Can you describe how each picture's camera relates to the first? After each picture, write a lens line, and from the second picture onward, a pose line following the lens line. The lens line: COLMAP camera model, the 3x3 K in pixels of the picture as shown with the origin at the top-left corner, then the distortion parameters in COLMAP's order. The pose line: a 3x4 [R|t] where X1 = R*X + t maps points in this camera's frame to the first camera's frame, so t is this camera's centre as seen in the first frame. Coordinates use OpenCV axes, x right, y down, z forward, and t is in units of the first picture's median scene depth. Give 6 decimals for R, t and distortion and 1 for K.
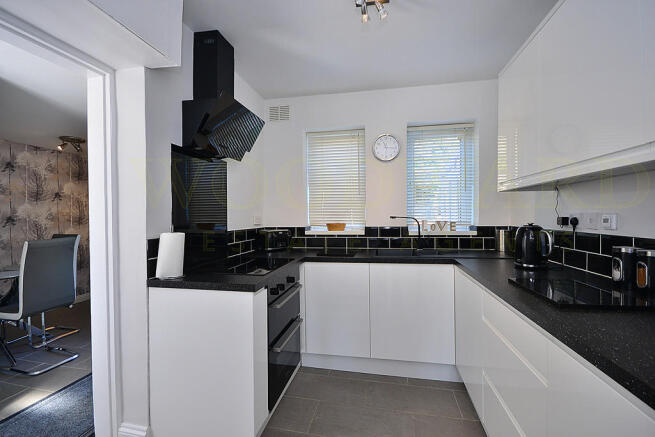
lens RADIAL K [[284.0, 0, 326.4], [0, 284.0, 218.2], [0, 0, 1]] dist [-0.001830, -0.000255]
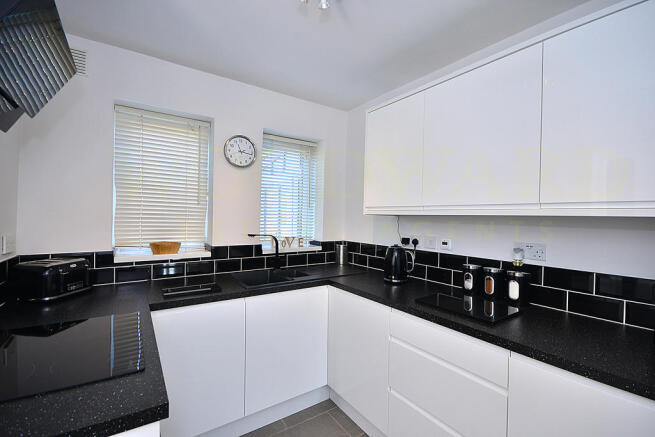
lens RADIAL K [[284.0, 0, 327.4], [0, 284.0, 219.2], [0, 0, 1]] dist [-0.001830, -0.000255]
pose [[0.707346, 0.016495, 0.706675, -0.202192], [-0.014837, 0.999854, -0.008488, -0.045695], [-0.706712, -0.004481, 0.707488, 0.226799]]
